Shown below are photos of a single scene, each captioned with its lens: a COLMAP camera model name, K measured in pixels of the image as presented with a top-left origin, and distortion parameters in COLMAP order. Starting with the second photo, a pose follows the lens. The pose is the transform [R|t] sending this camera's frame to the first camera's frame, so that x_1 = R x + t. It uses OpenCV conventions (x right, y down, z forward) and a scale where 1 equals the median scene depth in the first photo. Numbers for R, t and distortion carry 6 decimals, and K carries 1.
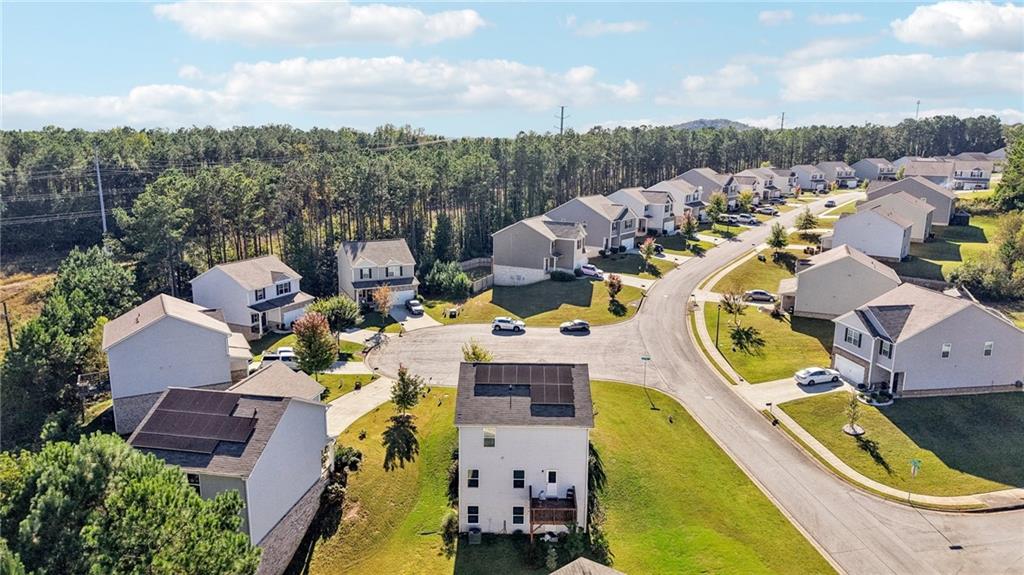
lens RADIAL K [[667.4, 0, 512.0], [0, 667.4, 287.5], [0, 0, 1]] dist [-0.000294, -0.001076]
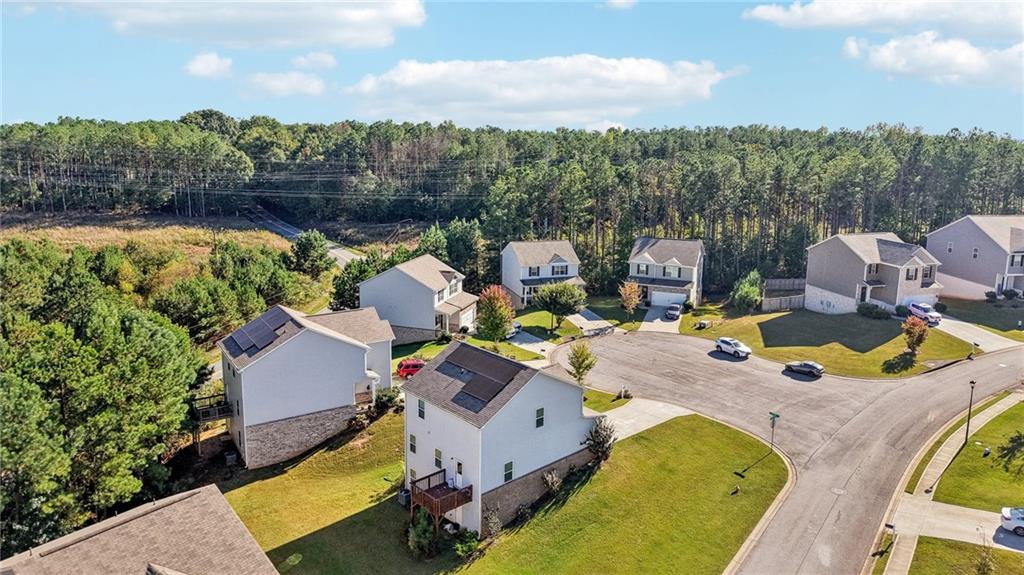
lens RADIAL K [[690.9, 0, 512.0], [0, 690.9, 287.5], [0, 0, 1]] dist [0.005630, -0.003696]
pose [[0.688210, 0.161834, -0.707232, 0.408465], [-0.165503, 0.984121, 0.064142, -0.030610], [0.706382, 0.072906, 0.704066, 0.158053]]
